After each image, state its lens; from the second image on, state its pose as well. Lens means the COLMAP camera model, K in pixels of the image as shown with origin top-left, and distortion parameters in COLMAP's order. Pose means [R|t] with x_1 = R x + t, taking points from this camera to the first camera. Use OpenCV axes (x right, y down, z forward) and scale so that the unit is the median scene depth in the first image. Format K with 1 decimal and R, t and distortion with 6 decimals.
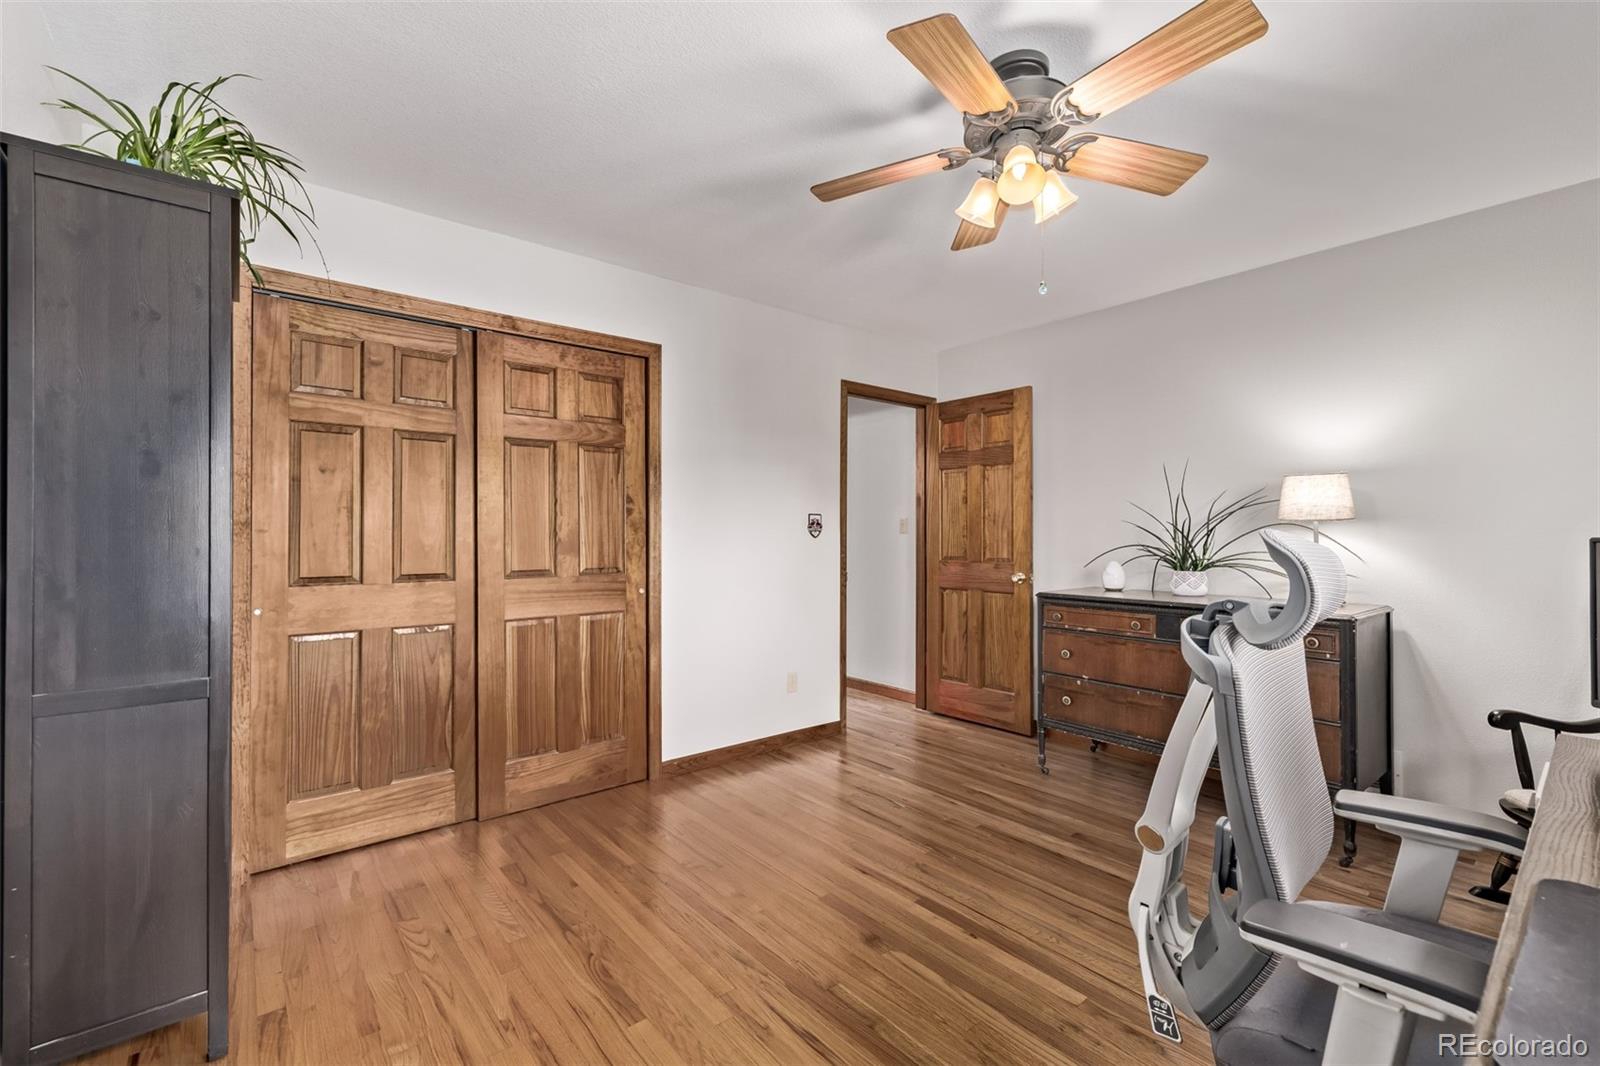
lens RADIAL K [[674.2, 0, 791.8], [0, 674.2, 528.3], [0, 0, 1]] dist [0.000645, 0.000239]
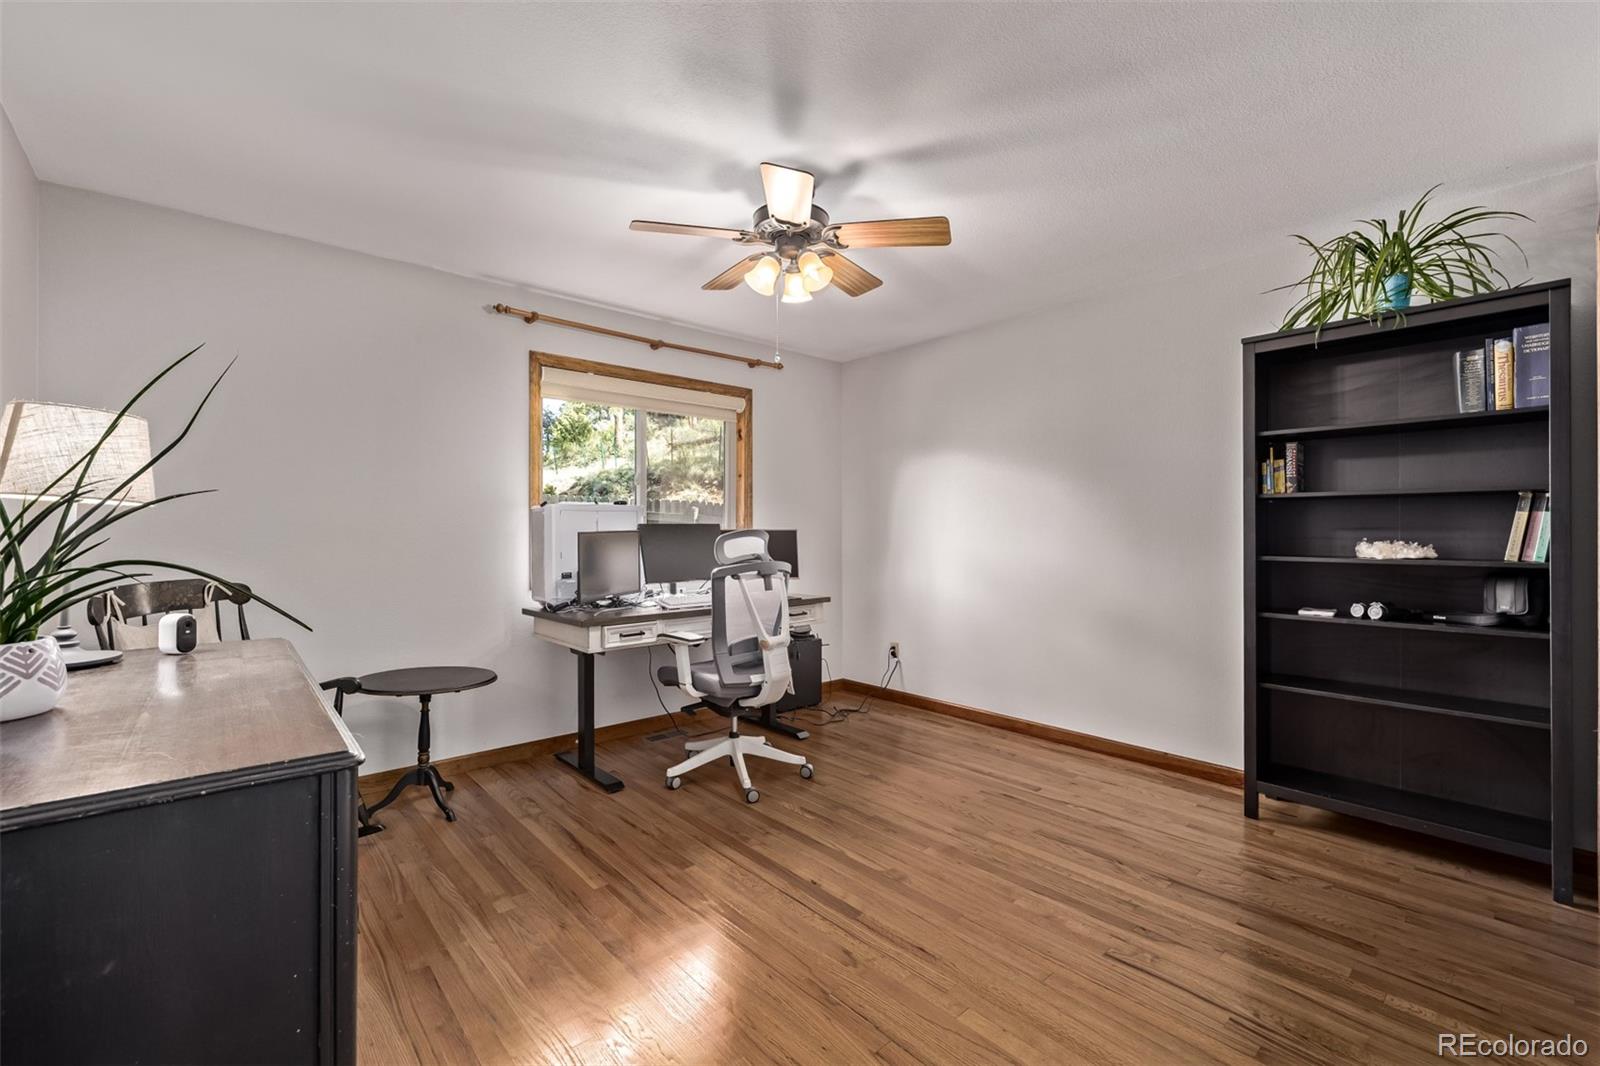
lens RADIAL K [[674.2, 0, 791.8], [0, 674.2, 528.3], [0, 0, 1]] dist [0.000645, 0.000239]
pose [[-0.999327, 0.000754, -0.036662, 0.346995], [0.001053, 0.999967, -0.008116, 0.013851], [0.036654, -0.008149, -0.999295, 2.142007]]
